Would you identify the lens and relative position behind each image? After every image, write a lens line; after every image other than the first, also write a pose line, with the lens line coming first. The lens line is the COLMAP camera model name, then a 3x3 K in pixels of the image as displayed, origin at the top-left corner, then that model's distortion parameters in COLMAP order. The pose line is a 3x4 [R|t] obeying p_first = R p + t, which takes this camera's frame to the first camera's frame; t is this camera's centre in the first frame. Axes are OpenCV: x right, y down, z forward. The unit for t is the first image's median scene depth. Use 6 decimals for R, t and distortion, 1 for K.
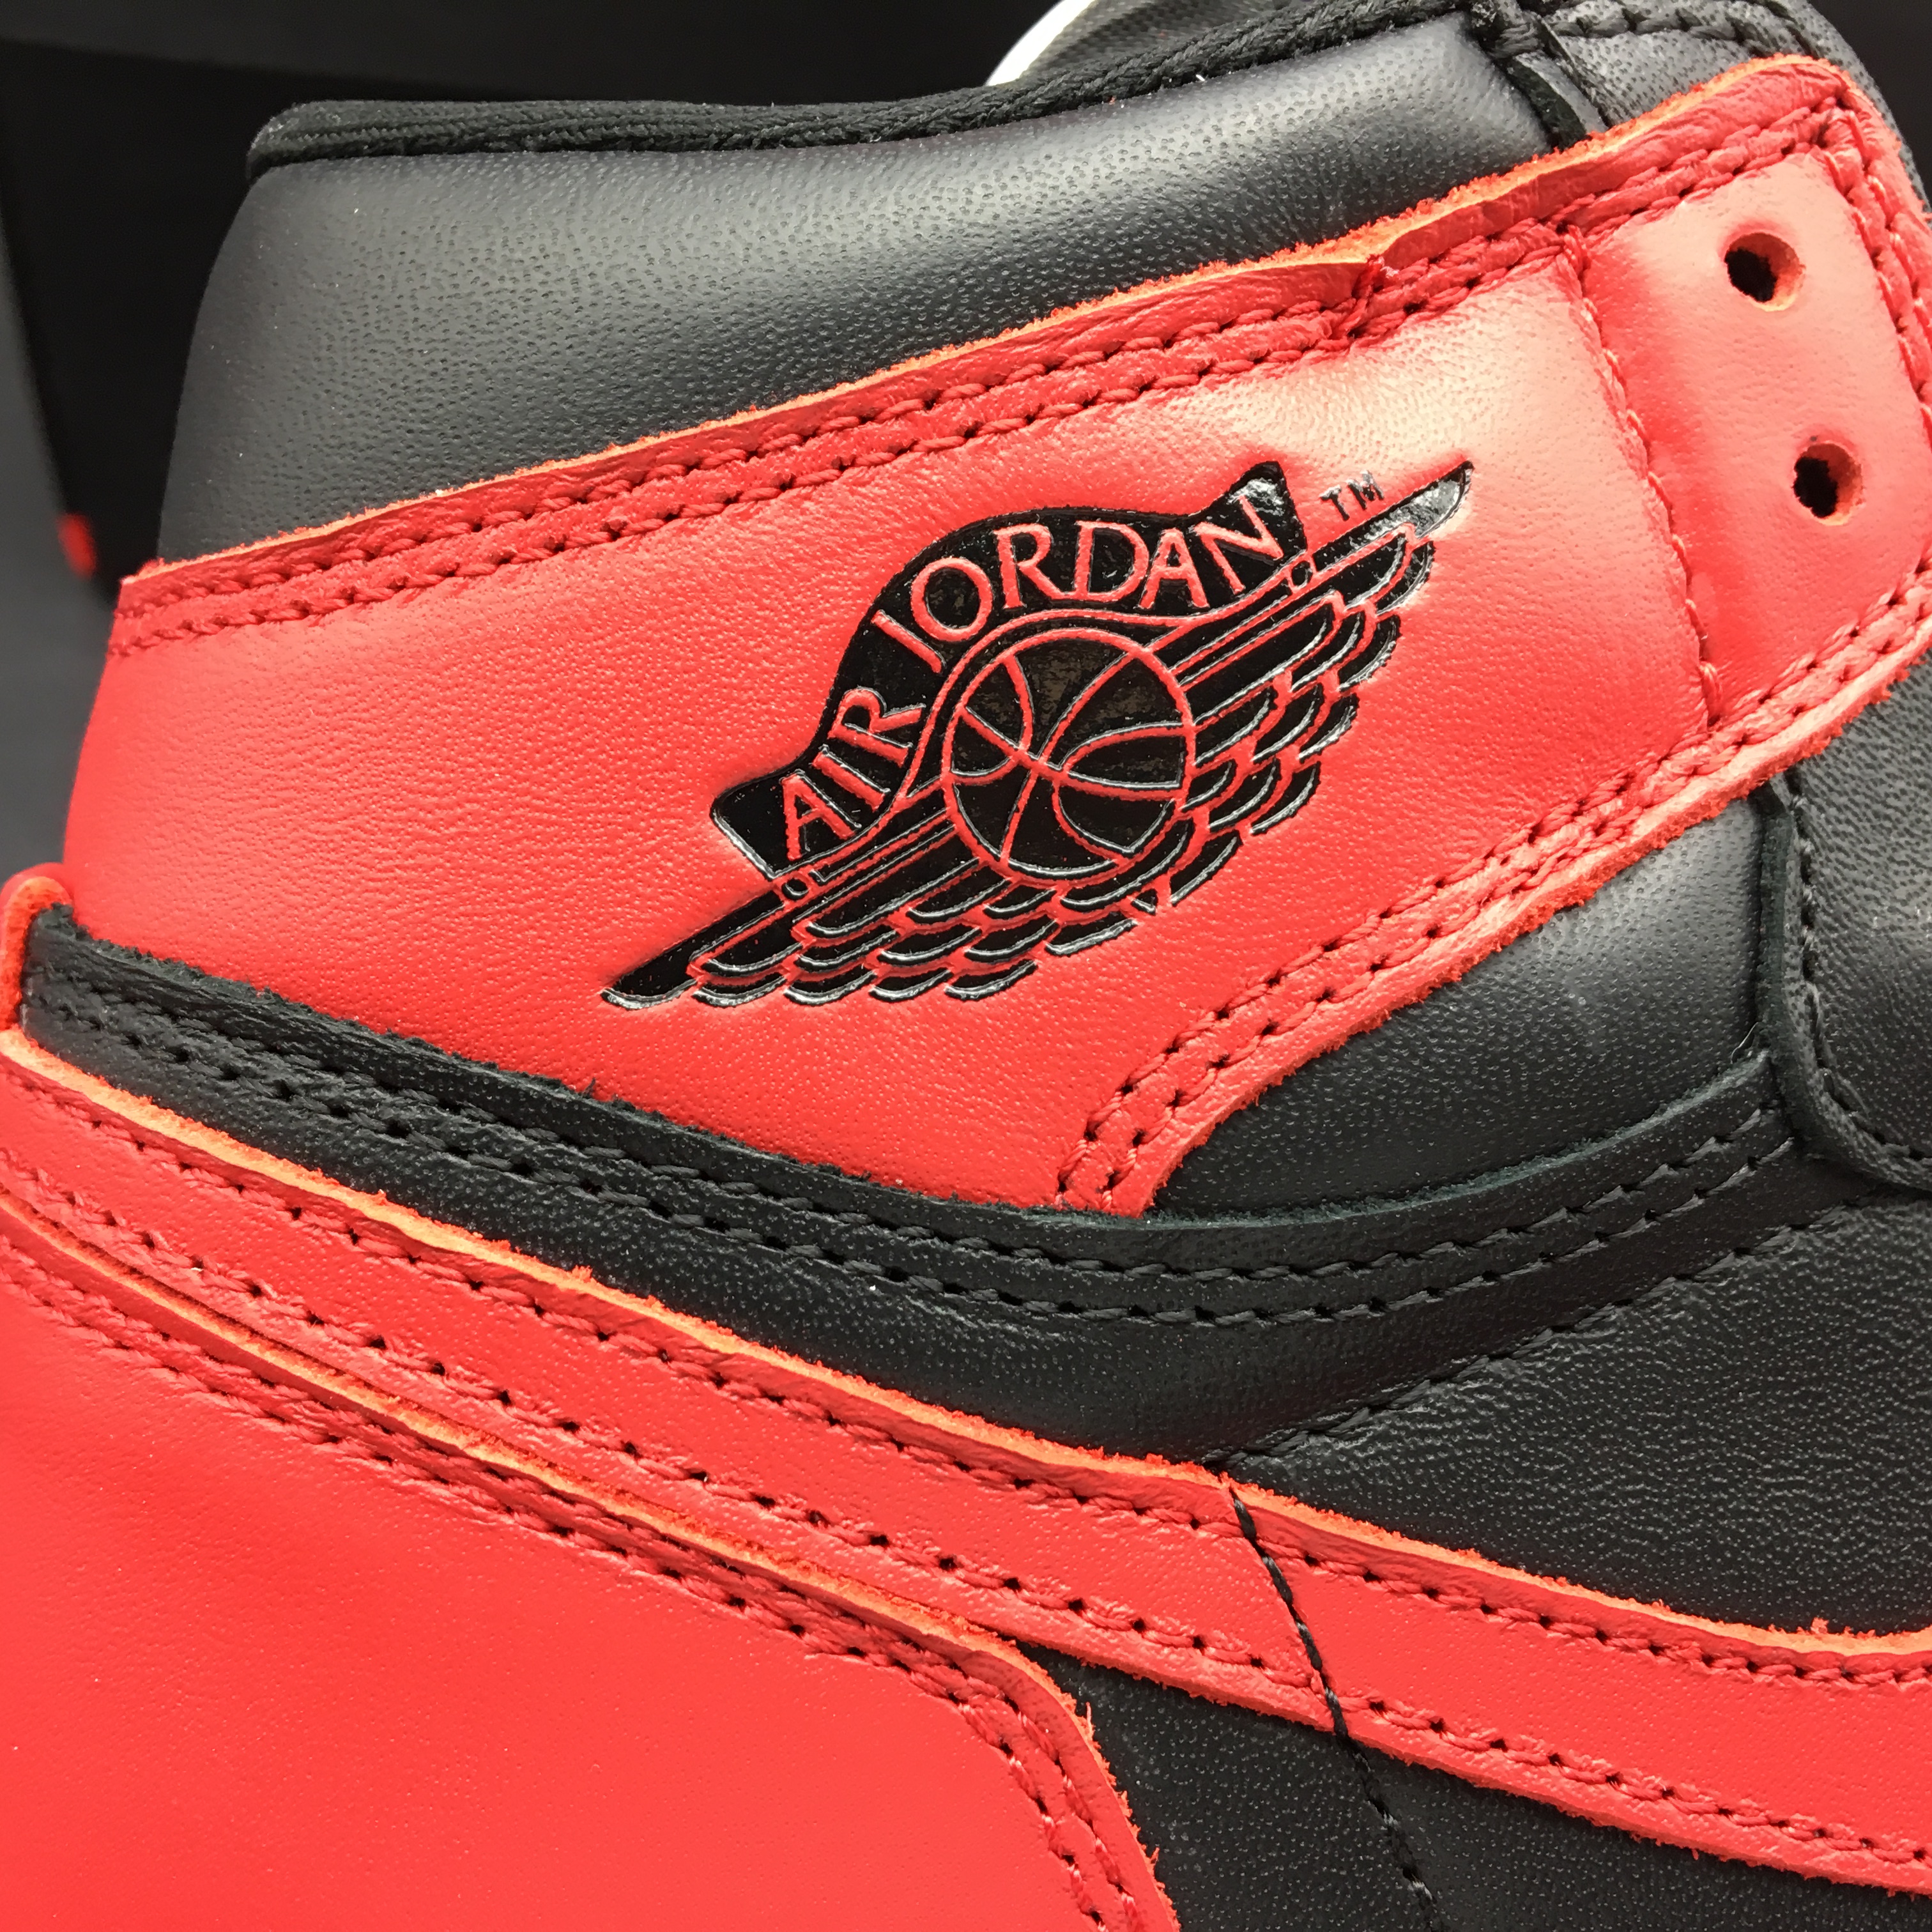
lens RADIAL K [[2204.8, 0, 976.7], [0, 2204.8, 987.0], [0, 0, 1]] dist [0.086618, 0.000000]
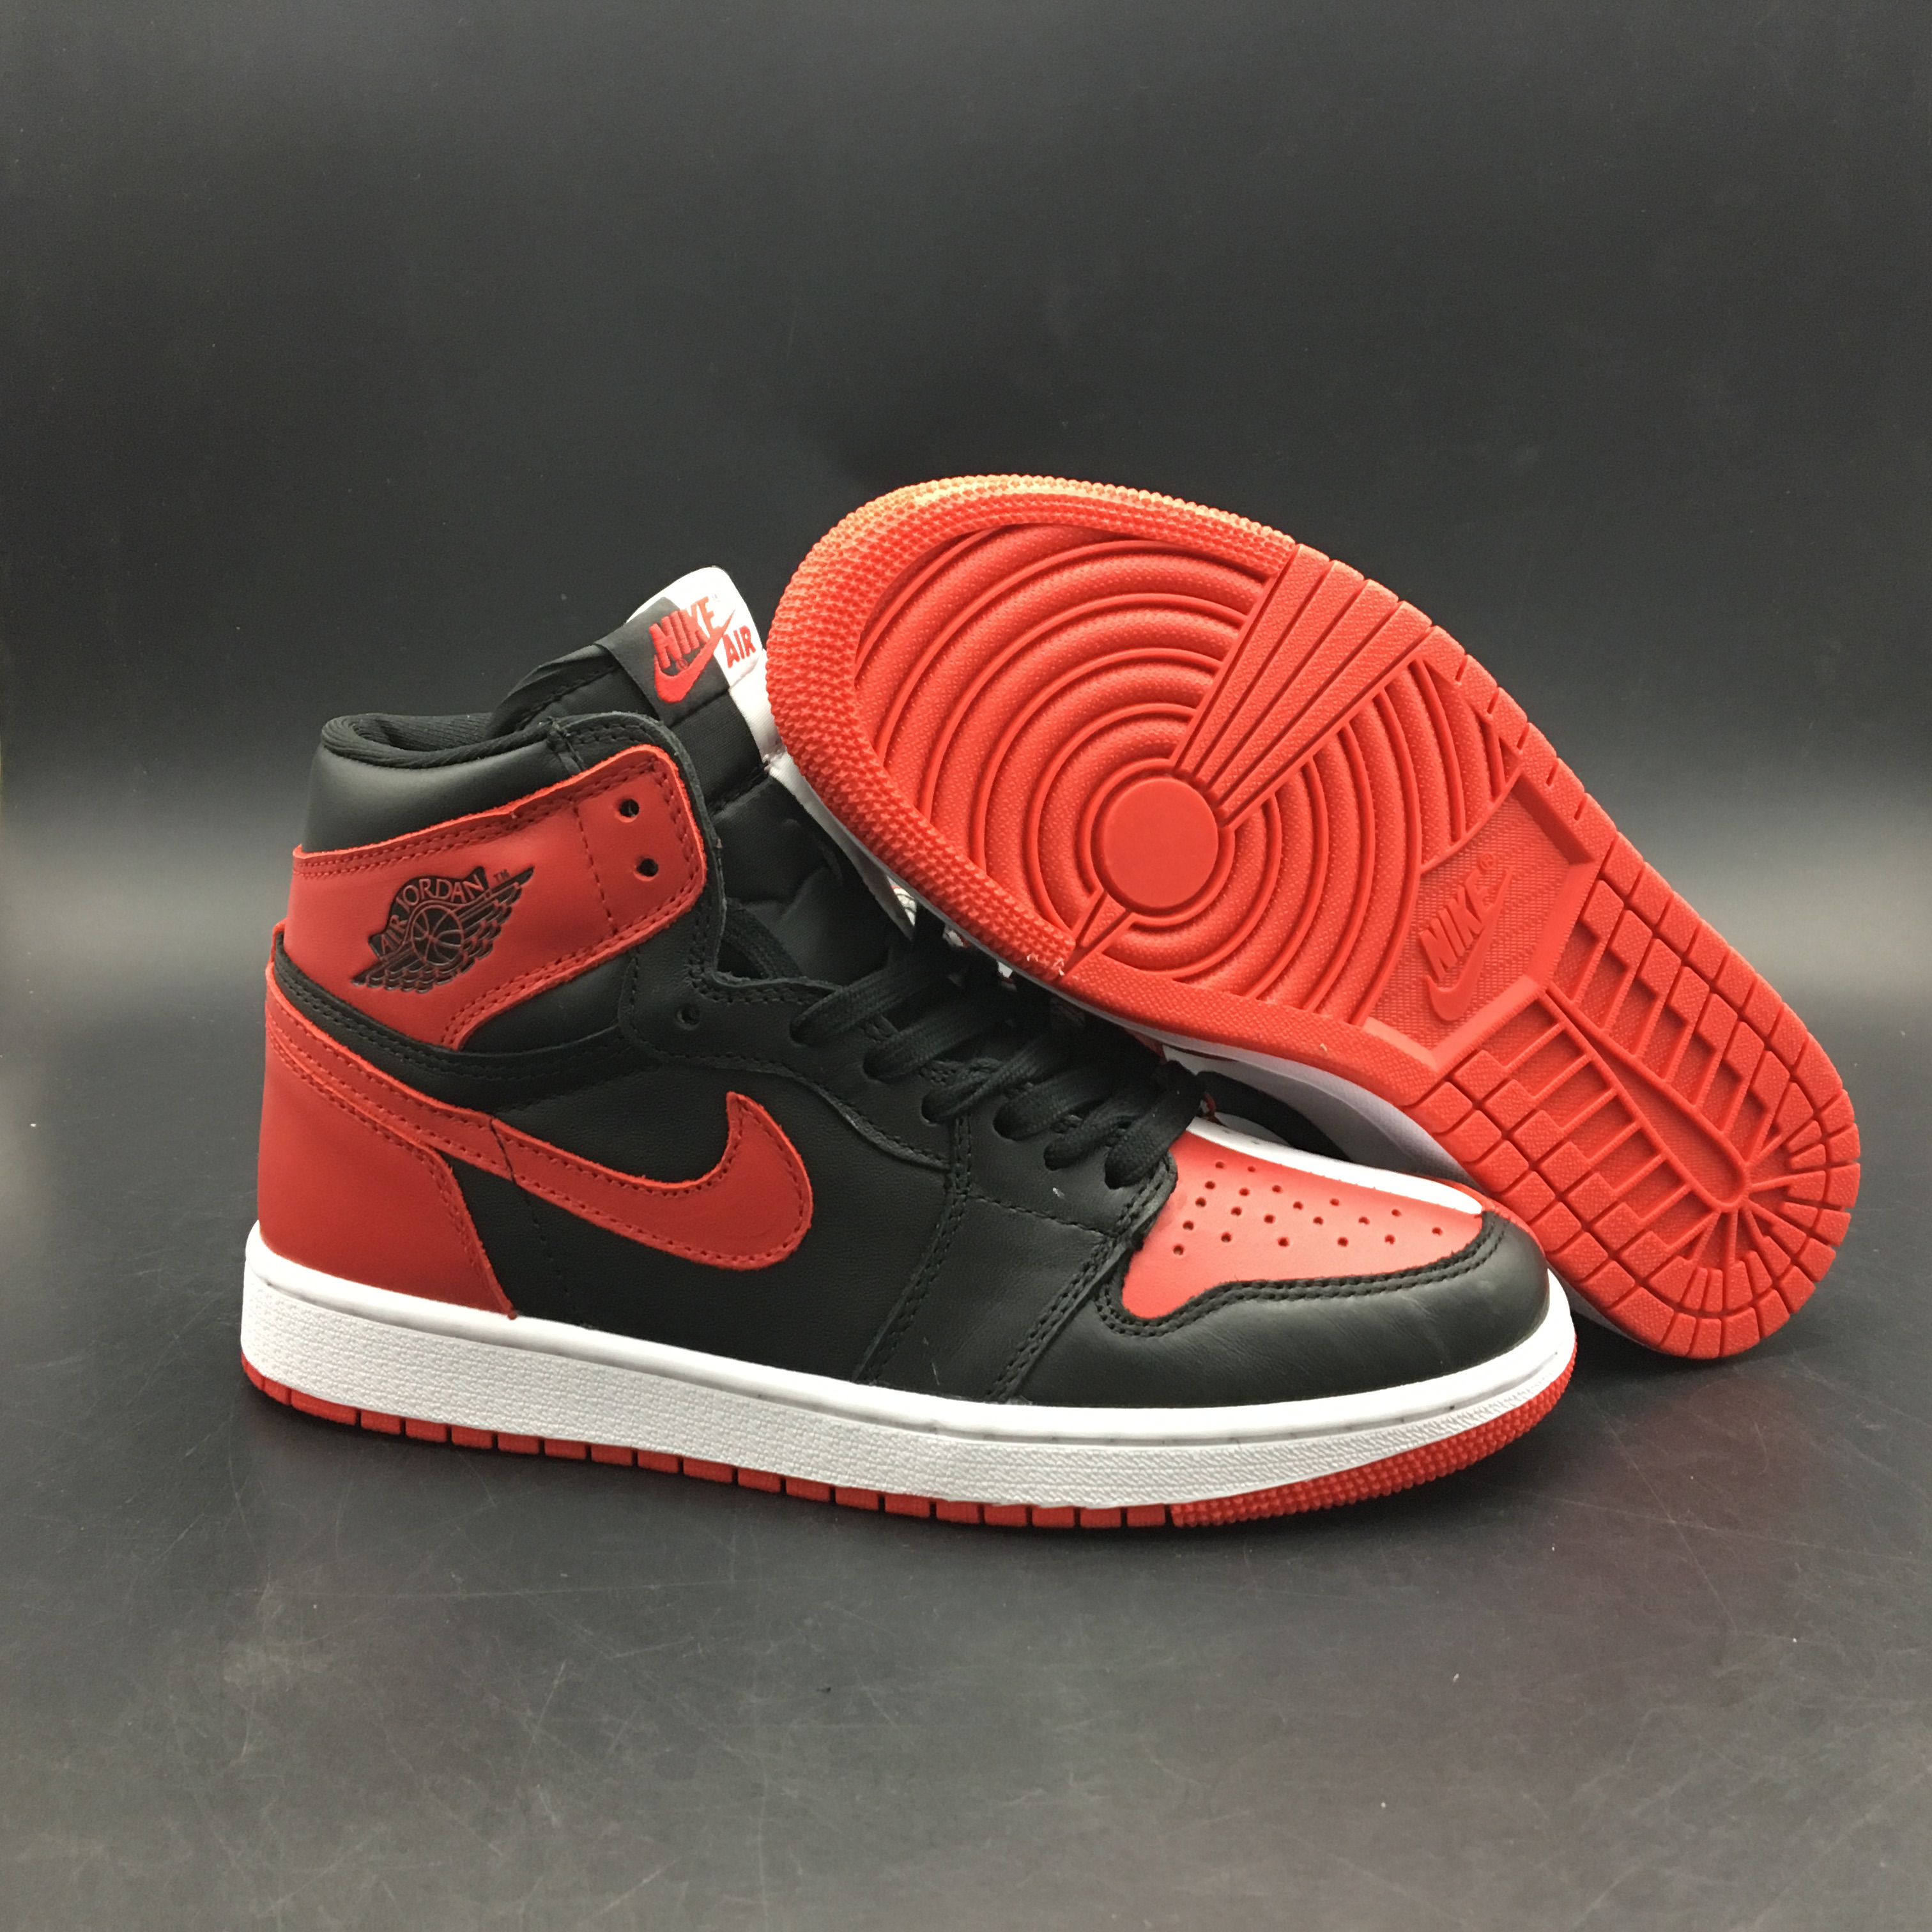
lens RADIAL K [[2204.8, 0, 972.0], [0, 2204.8, 966.7], [0, 0, 1]] dist [0.086618, 0.000000]
pose [[0.892949, 0.109184, -0.436717, 2.639822], [-0.025467, 0.980839, 0.193148, -0.842642], [0.449438, -0.161350, 0.878619, -2.074195]]
